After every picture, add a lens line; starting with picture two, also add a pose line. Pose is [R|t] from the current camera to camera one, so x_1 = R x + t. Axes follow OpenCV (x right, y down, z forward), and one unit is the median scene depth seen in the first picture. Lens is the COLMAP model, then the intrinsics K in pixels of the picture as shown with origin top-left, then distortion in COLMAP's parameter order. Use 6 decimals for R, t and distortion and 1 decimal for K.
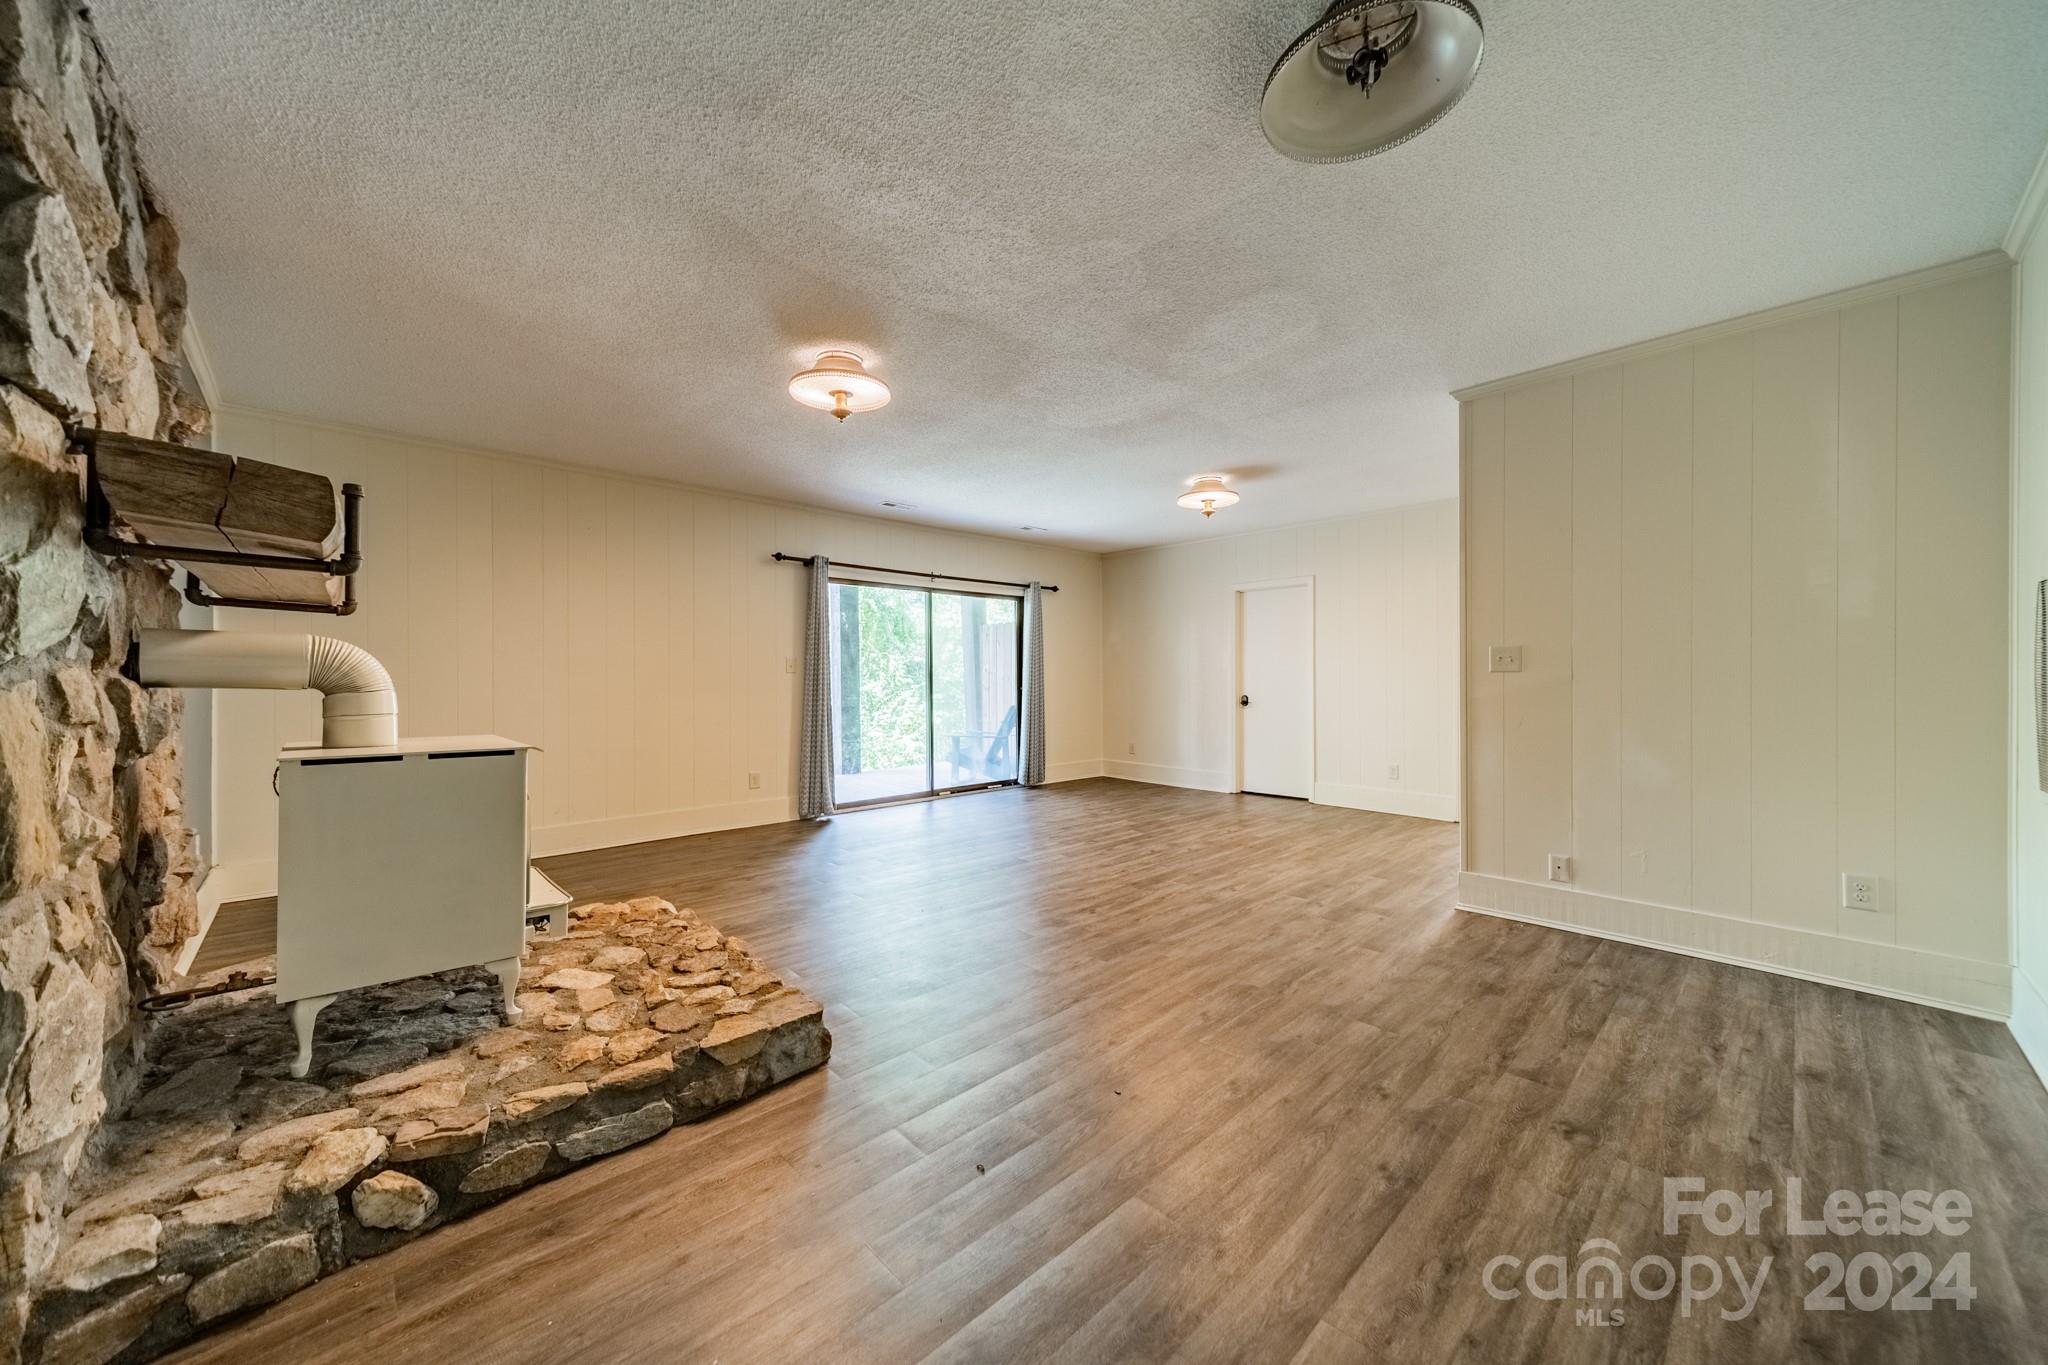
lens RADIAL K [[723.2, 0, 1024.3], [0, 723.2, 680.9], [0, 0, 1]] dist [0.008779, -0.000181]
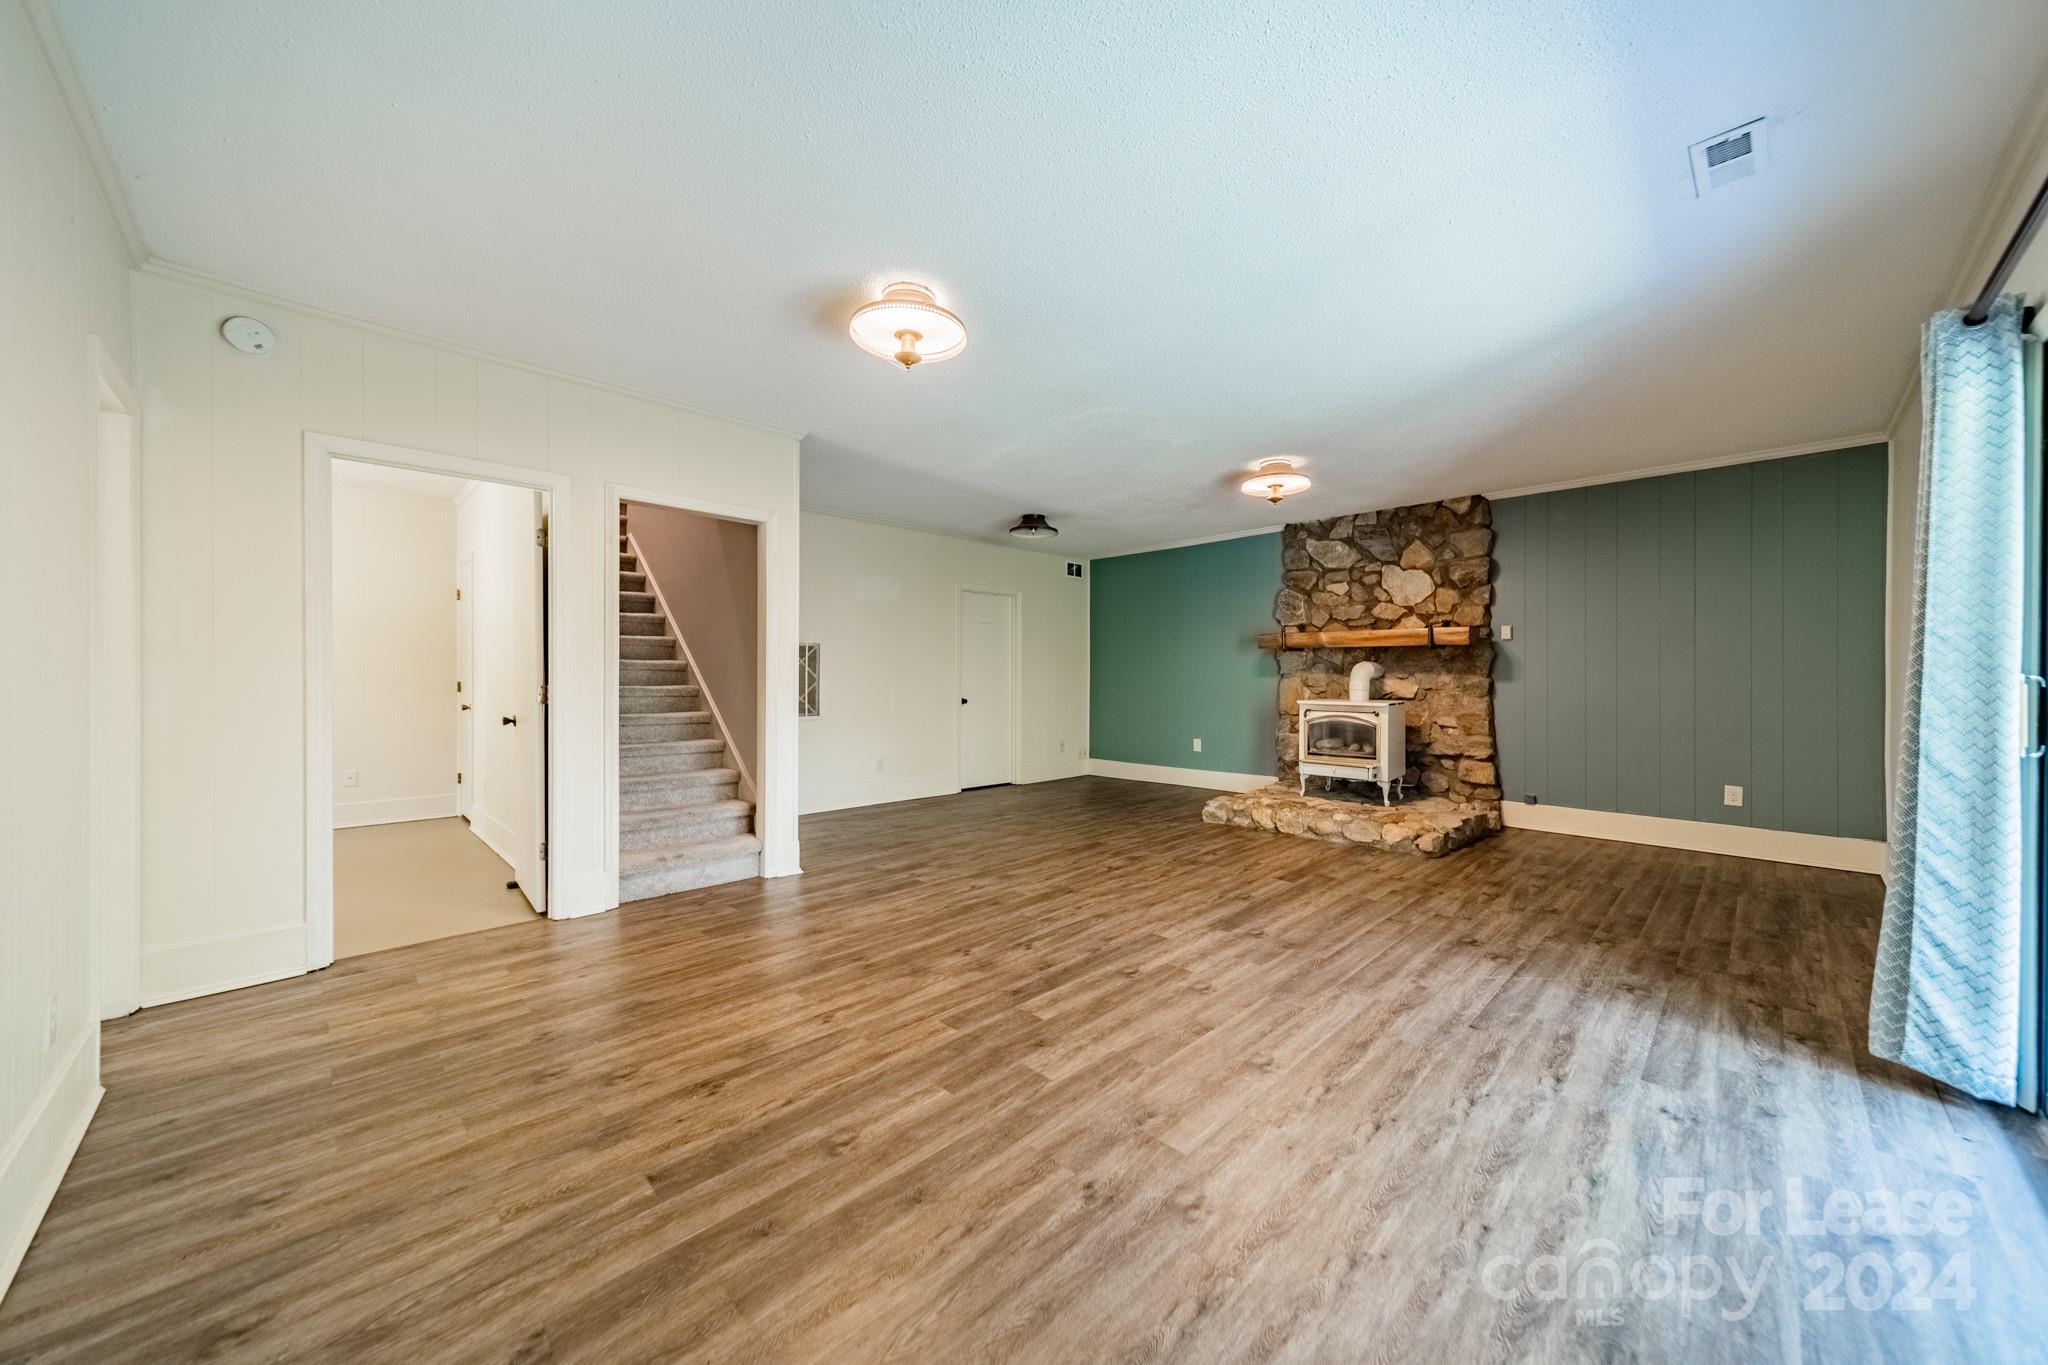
lens RADIAL K [[723.2, 0, 1026.0], [0, 723.2, 684.2], [0, 0, 1]] dist [0.008779, -0.000181]
pose [[-0.999801, 0.002298, -0.019807, 0.239289], [0.002041, 0.999914, 0.012952, -0.004872], [0.019835, 0.012909, -0.999720, 2.041700]]
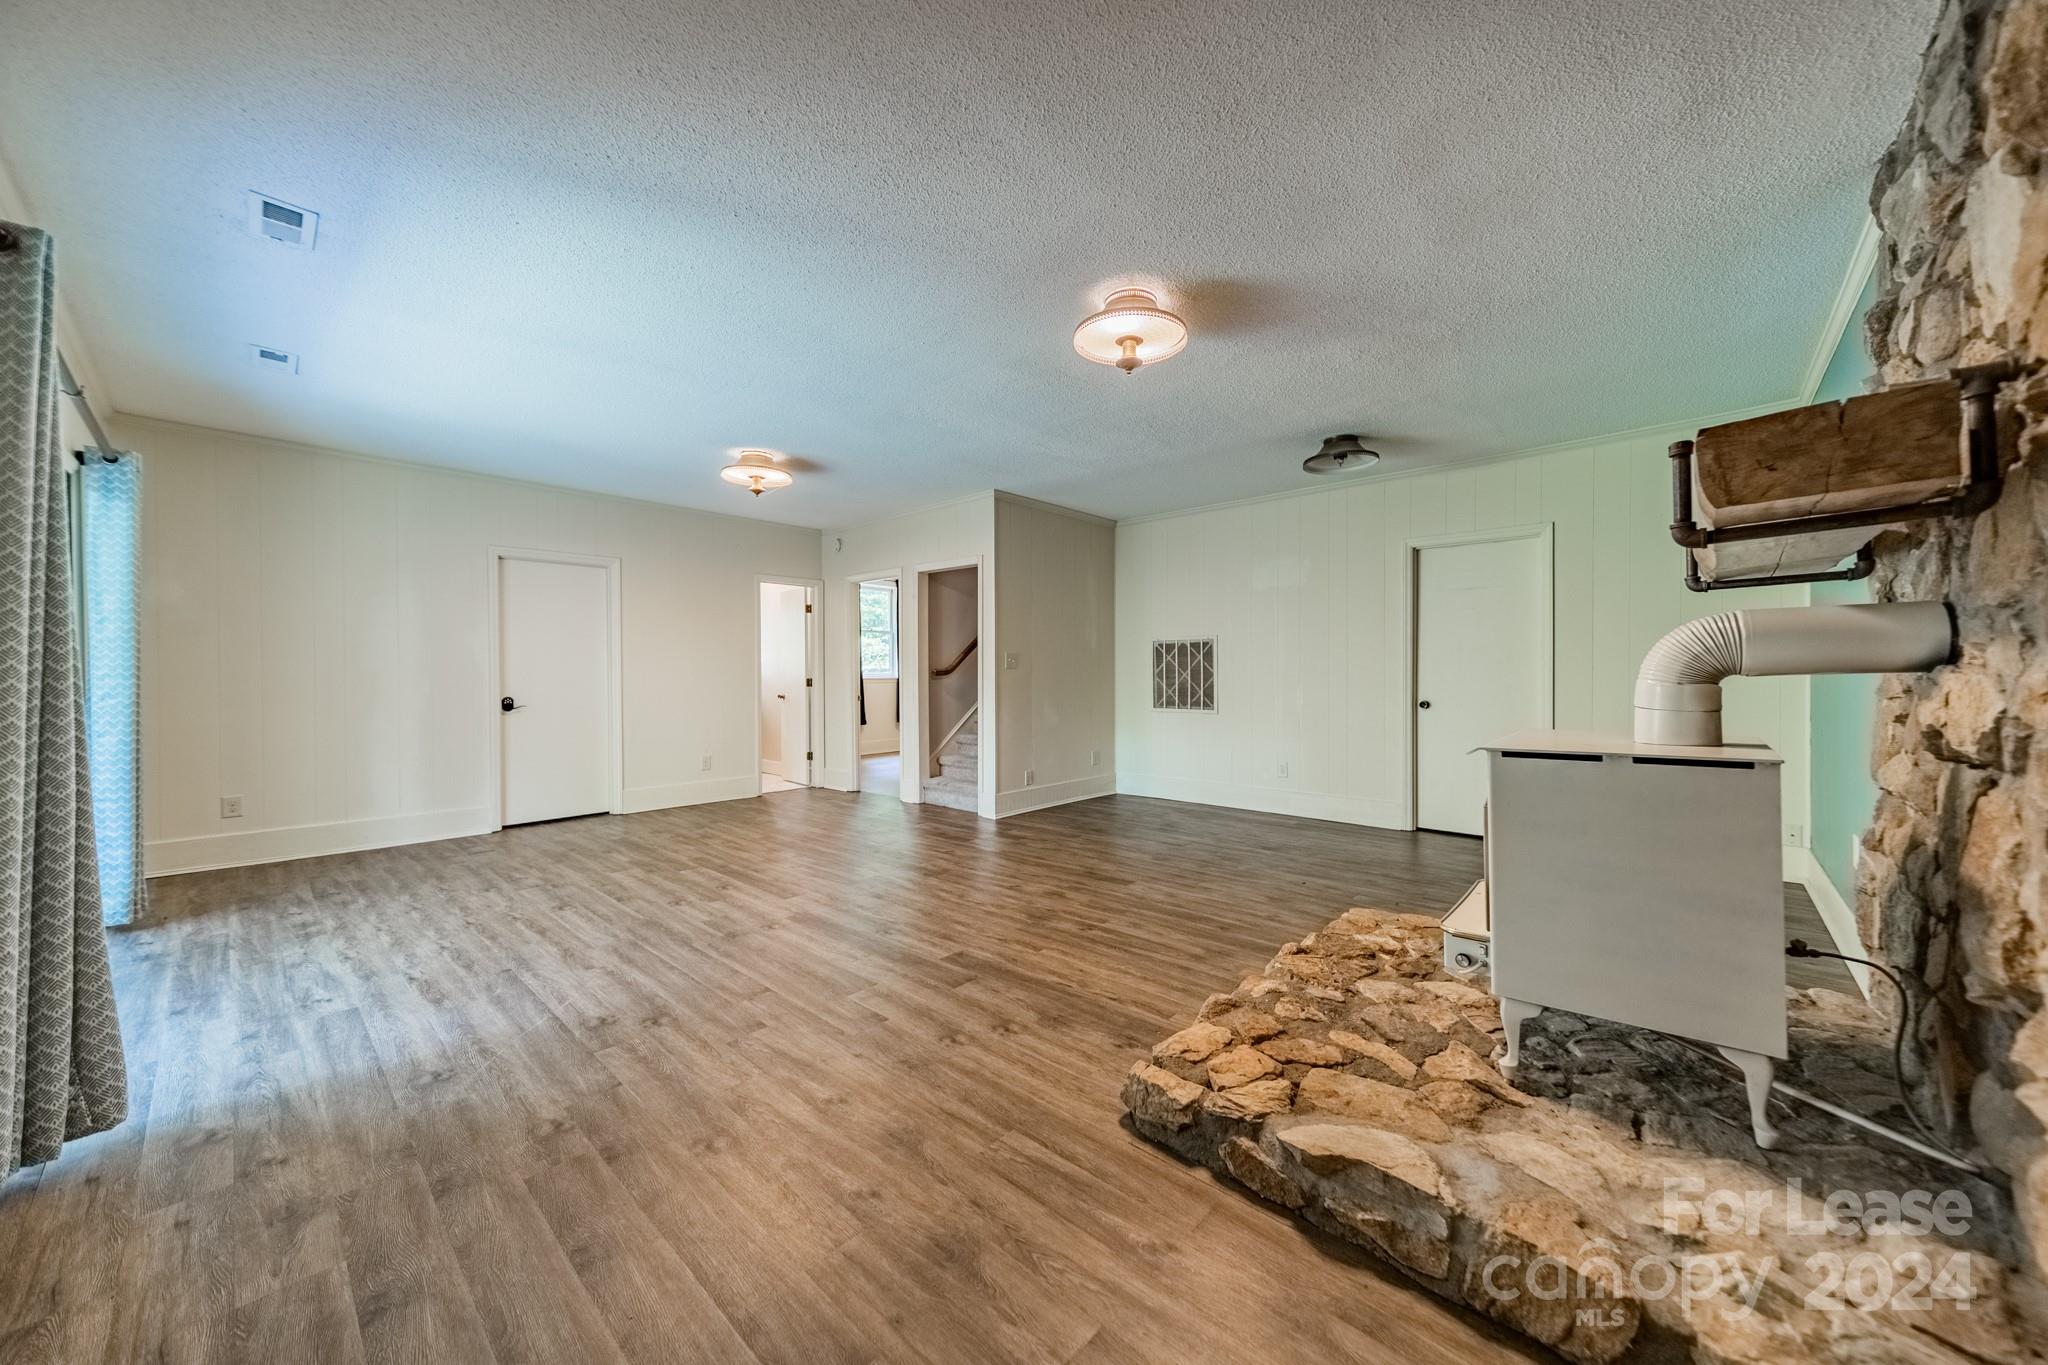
lens RADIAL K [[723.2, 0, 1034.0], [0, 723.2, 673.8], [0, 0, 1]] dist [0.008779, -0.000181]
pose [[-0.079460, 0.003907, 0.996830, -0.910884], [0.007926, 0.999963, -0.003287, 0.005078], [-0.996807, 0.007640, -0.079488, 0.974711]]
